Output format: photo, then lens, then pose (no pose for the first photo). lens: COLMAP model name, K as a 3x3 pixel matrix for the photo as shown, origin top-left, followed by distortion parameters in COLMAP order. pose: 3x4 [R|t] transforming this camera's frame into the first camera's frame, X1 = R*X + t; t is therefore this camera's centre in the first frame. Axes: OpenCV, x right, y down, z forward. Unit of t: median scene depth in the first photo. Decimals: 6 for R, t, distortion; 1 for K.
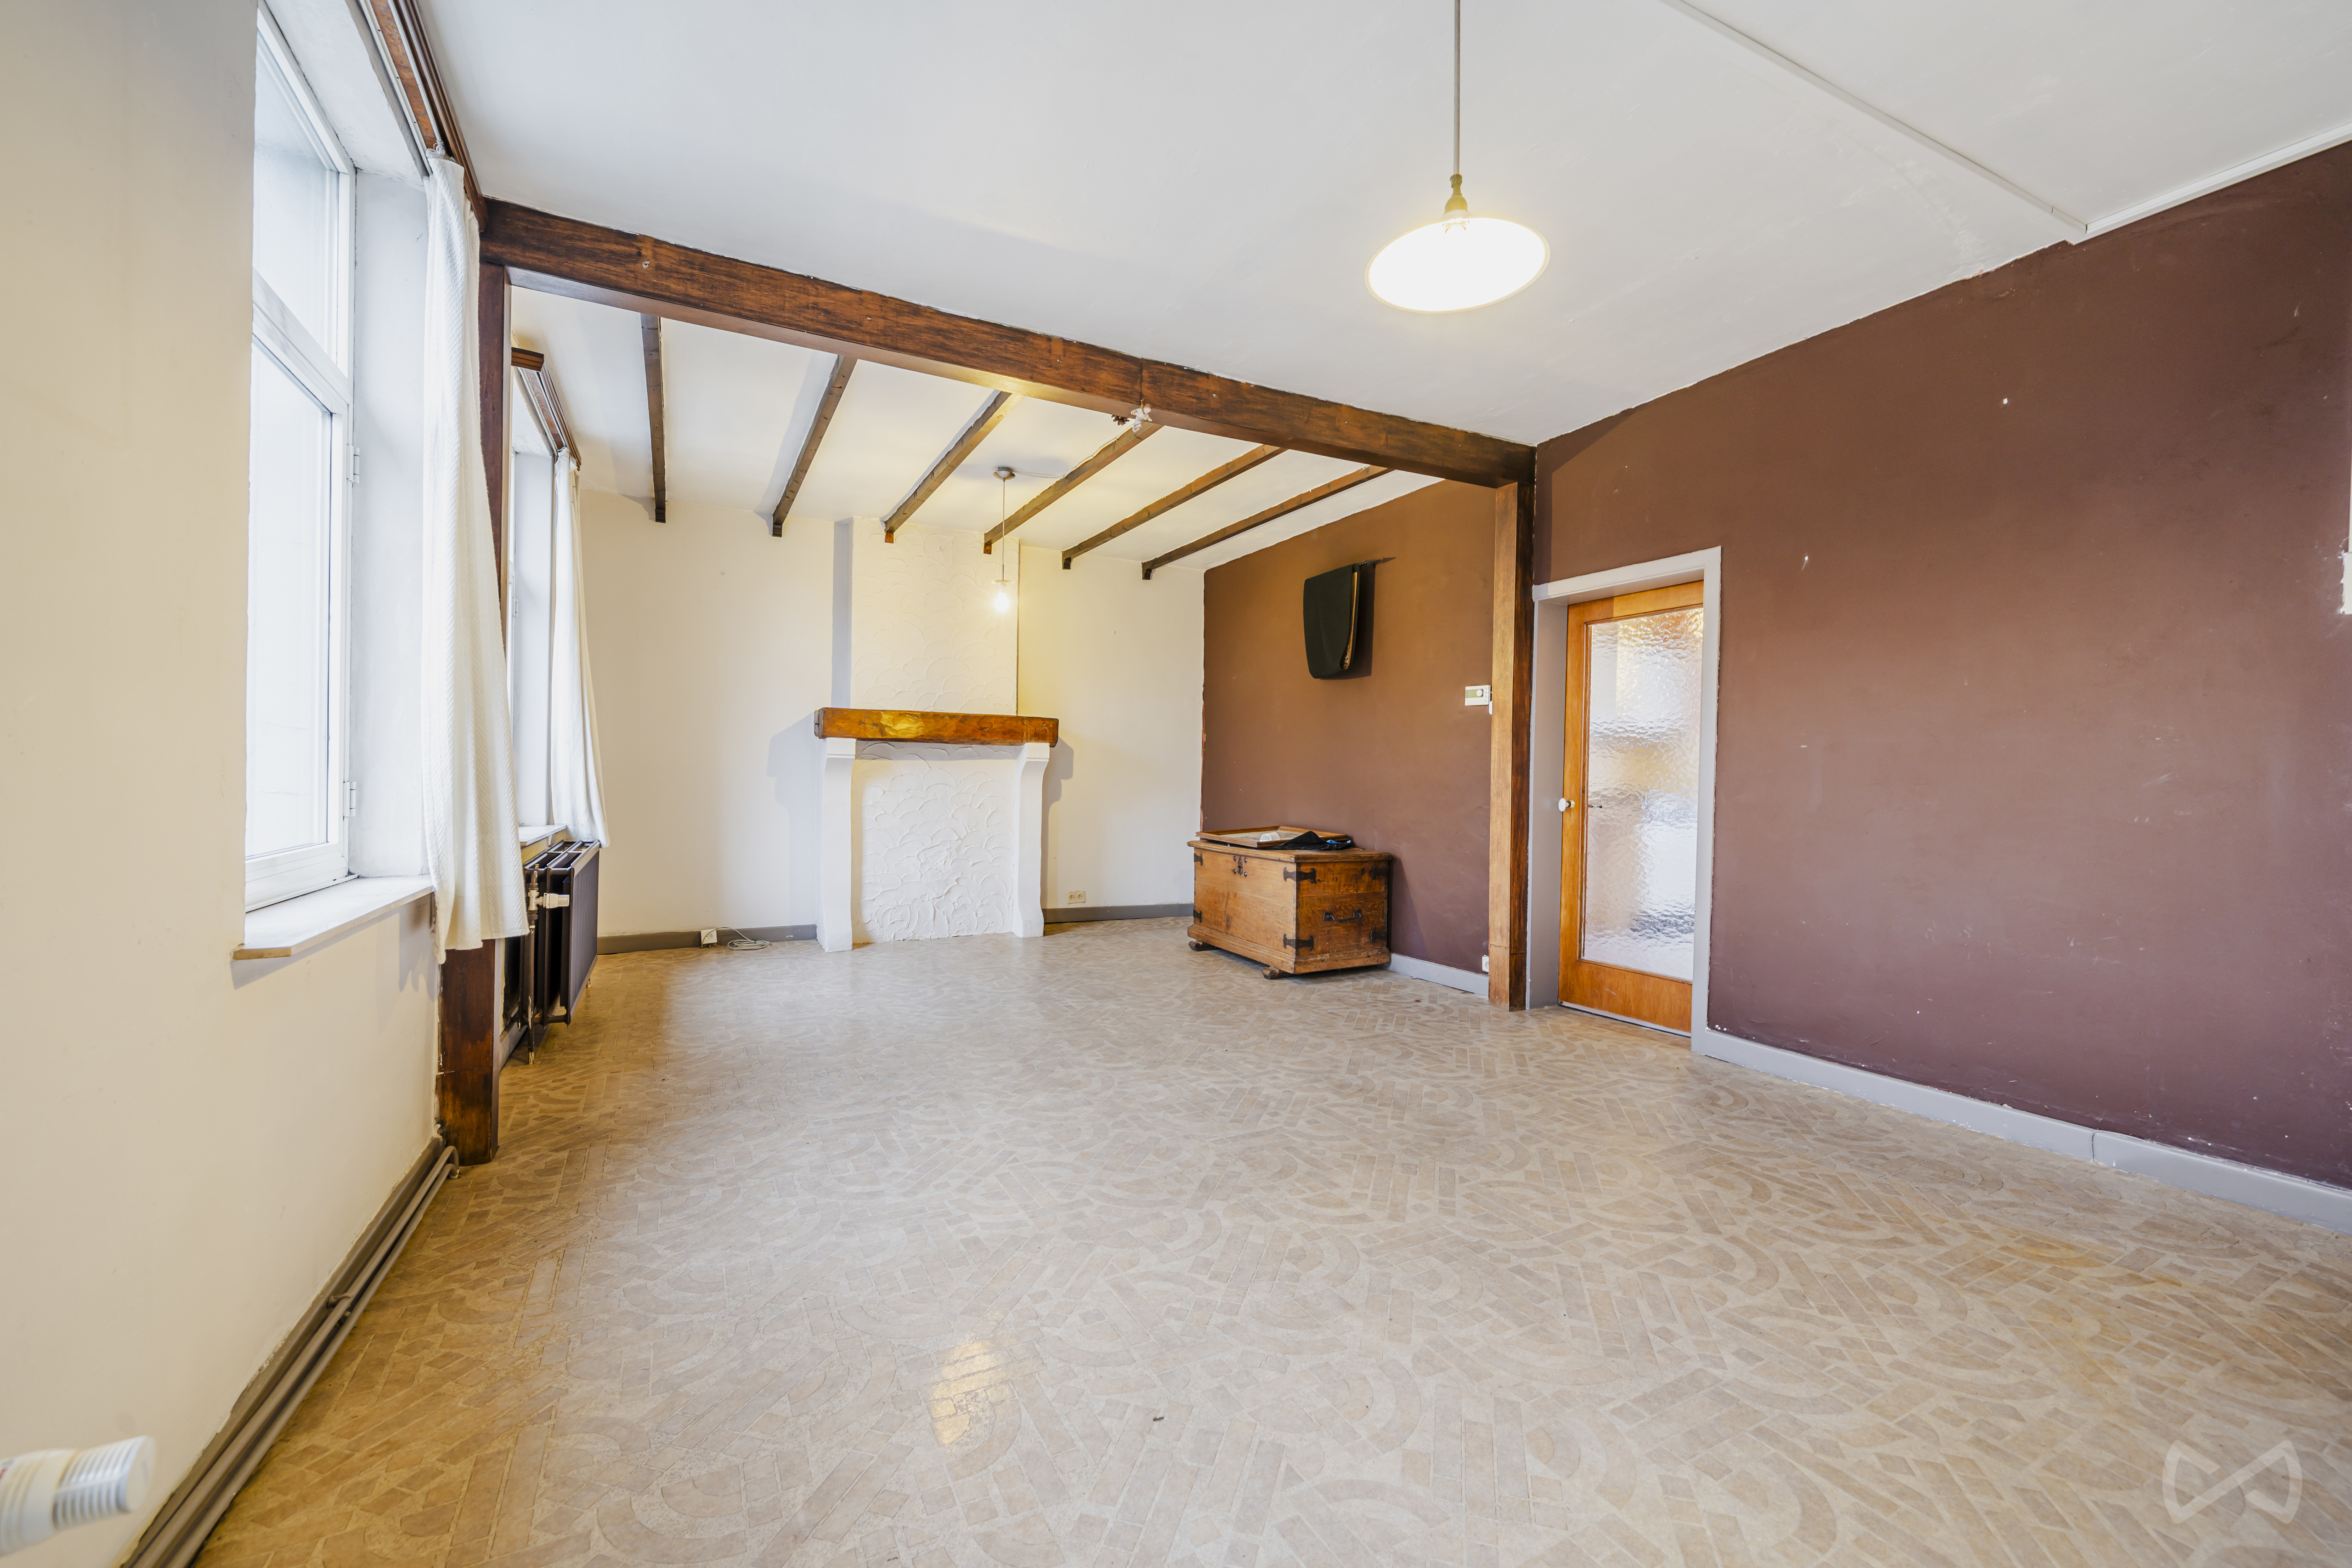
lens RADIAL K [[945.2, 0, 1164.2], [0, 945.2, 786.0], [0, 0, 1]] dist [-0.000857, 0.000110]
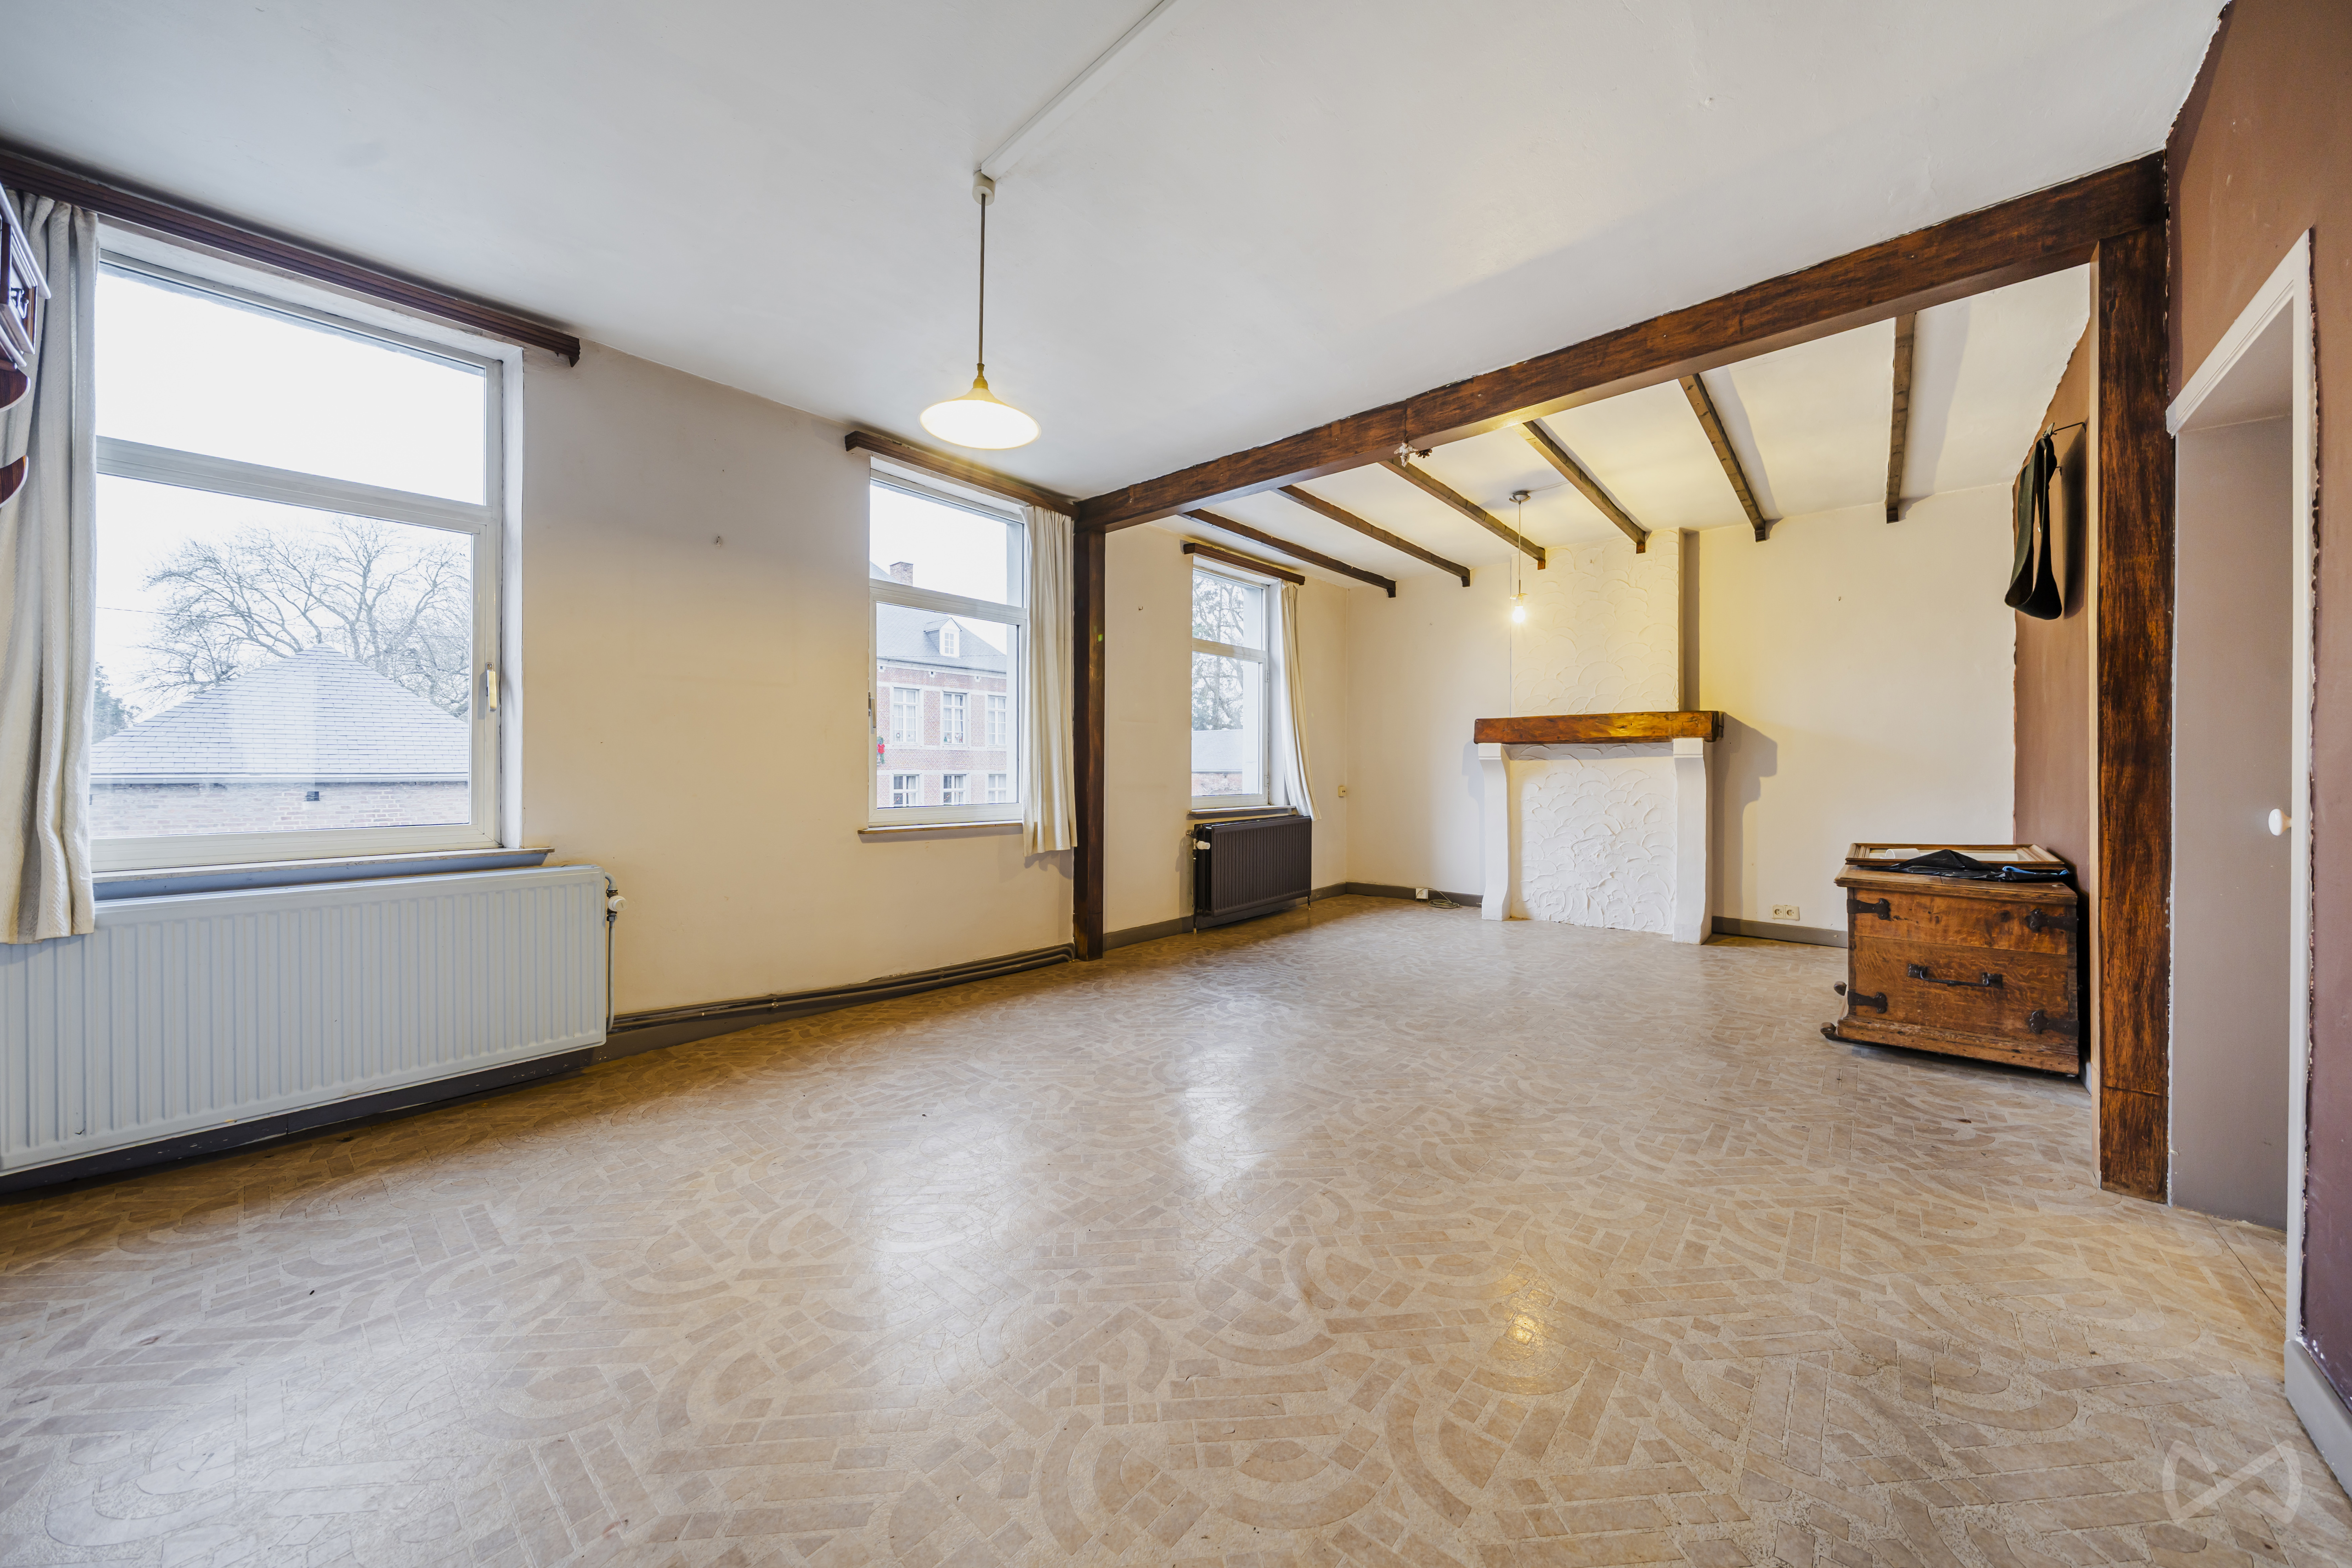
lens RADIAL K [[803.7, 0, 1167.5], [0, 803.7, 774.5], [0, 0, 1]] dist [-0.006708, 0.000037]
pose [[0.363708, -0.006386, -0.931491, 0.770963], [-0.005996, 0.999940, -0.009196, 0.002502], [0.931494, 0.008930, 0.363648, 0.402149]]
